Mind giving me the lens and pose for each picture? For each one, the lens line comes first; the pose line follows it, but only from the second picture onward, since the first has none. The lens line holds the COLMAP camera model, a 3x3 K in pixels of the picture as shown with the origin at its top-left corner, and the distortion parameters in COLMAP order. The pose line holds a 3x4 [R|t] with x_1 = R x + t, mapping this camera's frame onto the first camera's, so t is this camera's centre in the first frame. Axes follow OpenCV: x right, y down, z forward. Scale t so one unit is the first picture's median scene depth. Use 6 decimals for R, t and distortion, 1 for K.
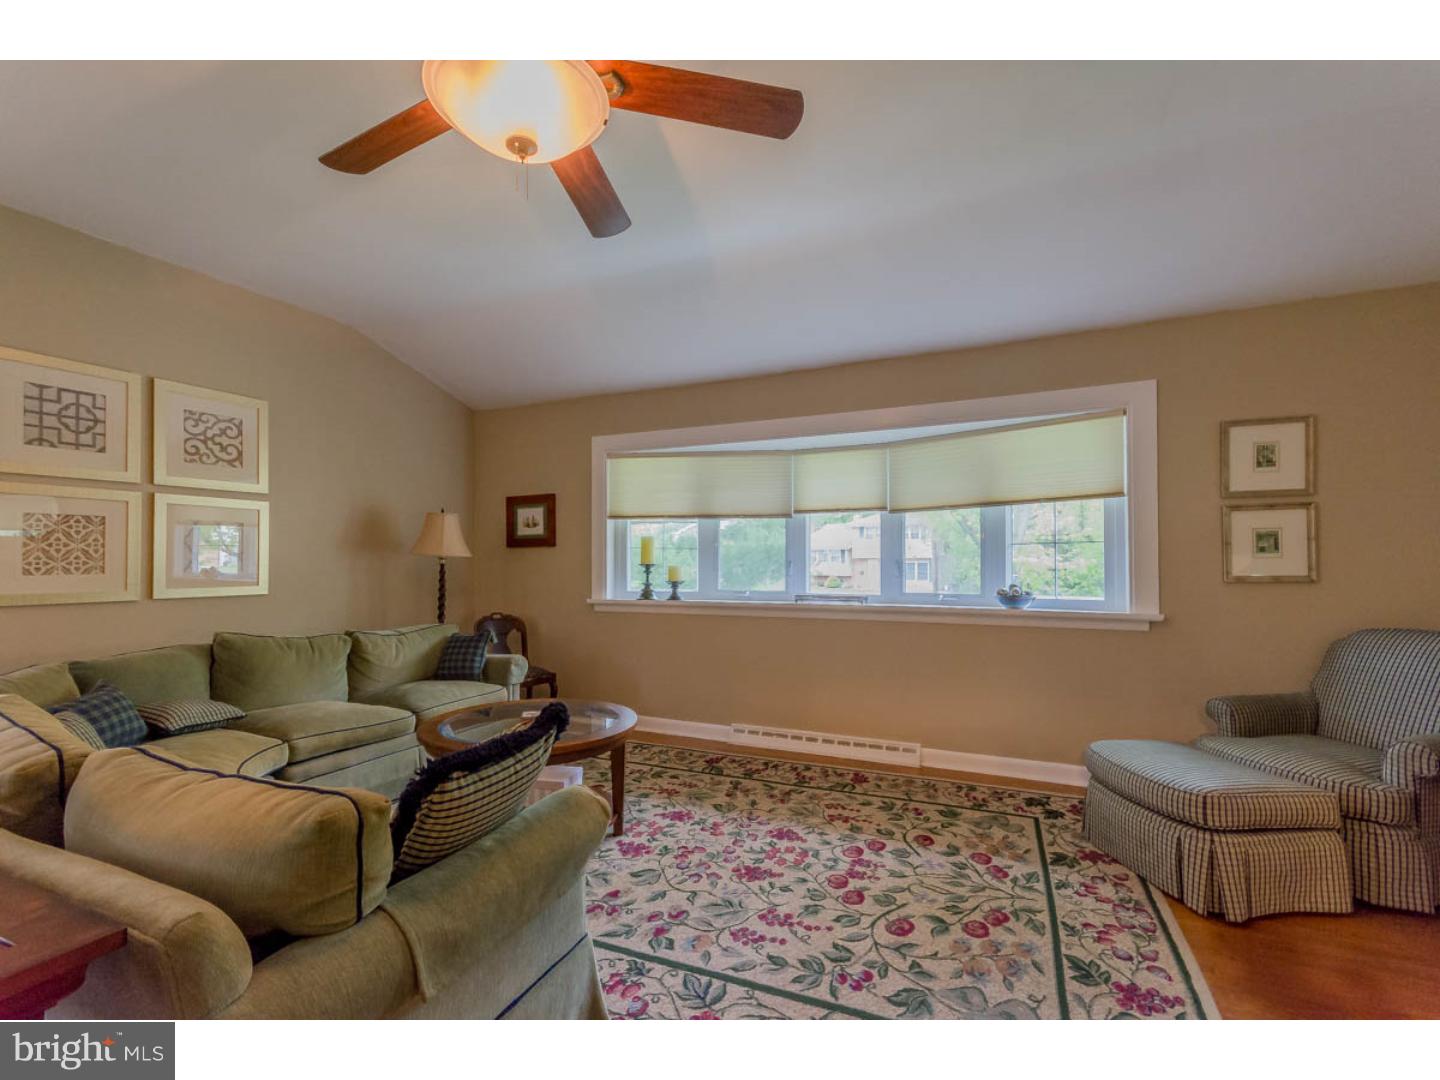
lens RADIAL K [[643.8, 0, 725.7], [0, 643.8, 554.2], [0, 0, 1]] dist [0.003052, 0.001280]
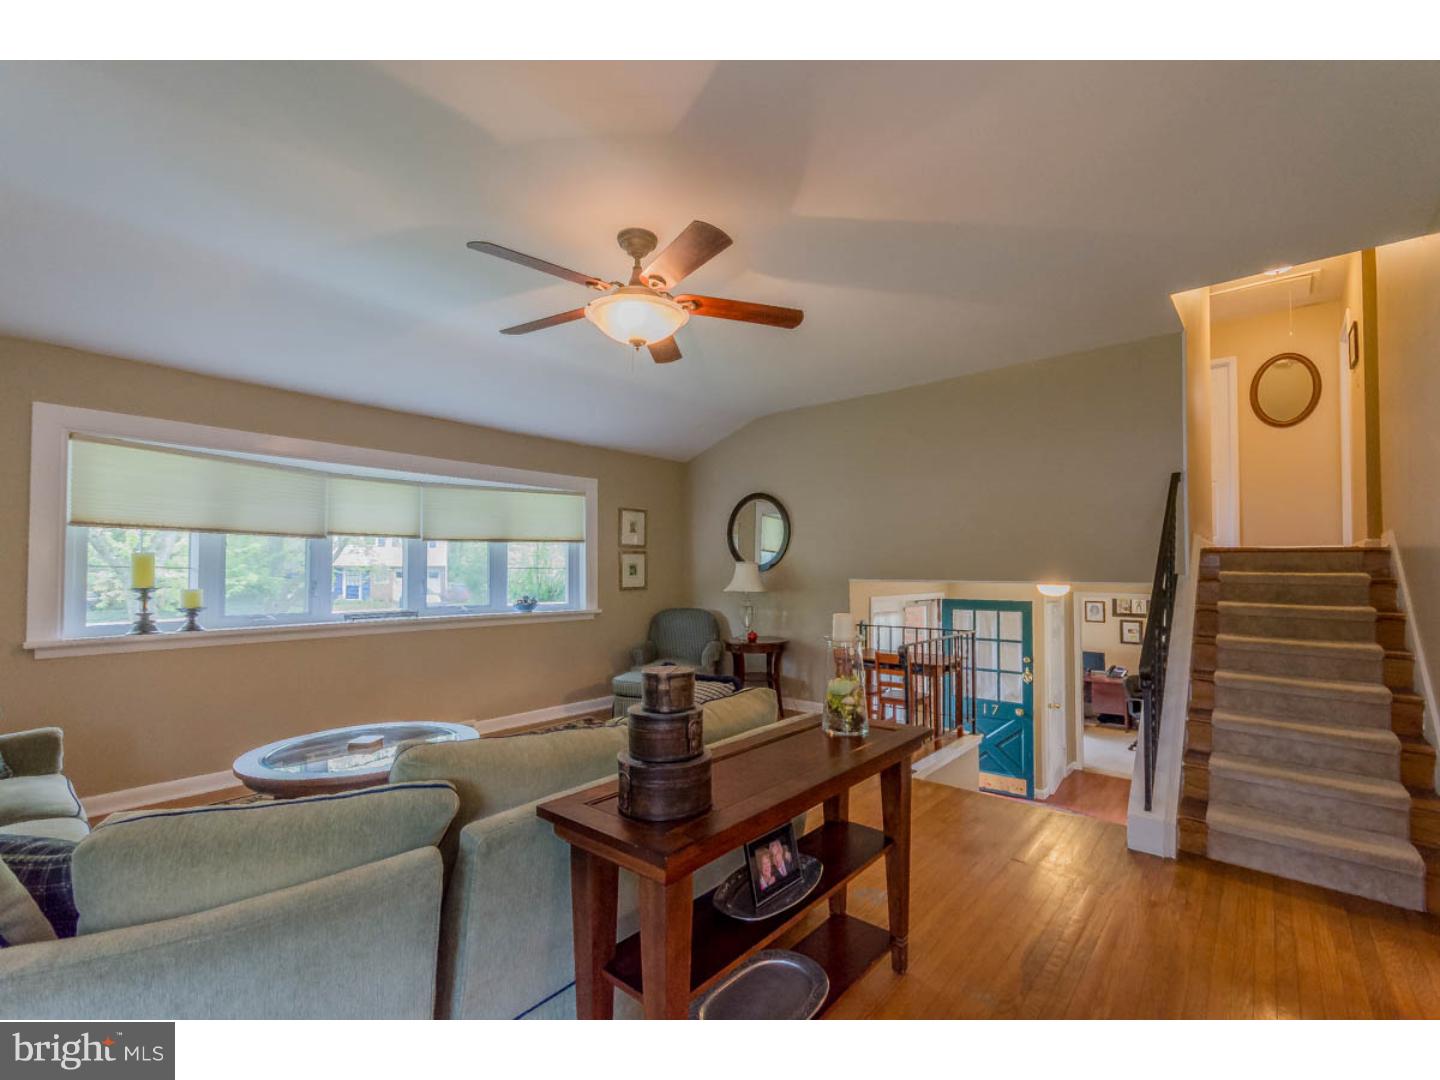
lens RADIAL K [[629.7, 0, 720.5], [0, 629.7, 550.1], [0, 0, 1]] dist [-0.000341, 0.000027]
pose [[0.281314, 0.035292, 0.958967, -0.692207], [-0.009867, 0.999377, -0.033885, -0.012097], [-0.959565, 0.000070, 0.281487, 0.131094]]
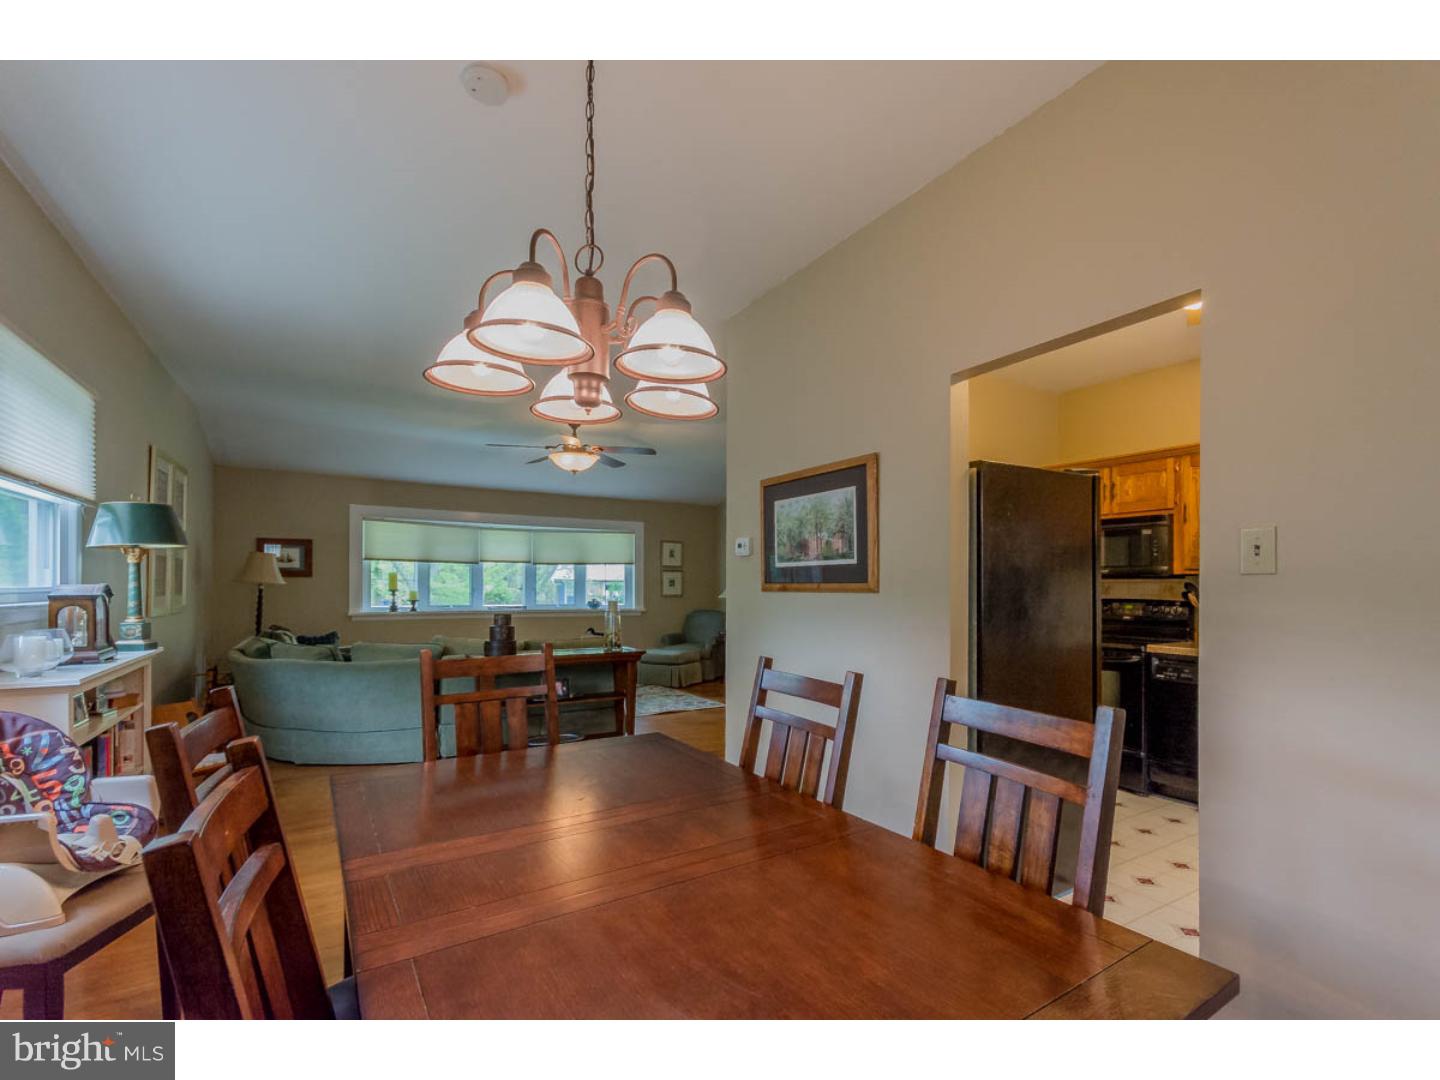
lens RADIAL K [[626.5, 0, 716.1], [0, 626.5, 581.6], [0, 0, 1]] dist [-0.000332, 0.000122]
pose [[0.577198, 0.014620, 0.816473, -0.982873], [-0.013912, 0.999871, -0.008069, -0.003219], [-0.816486, -0.006701, 0.577327, -0.581219]]
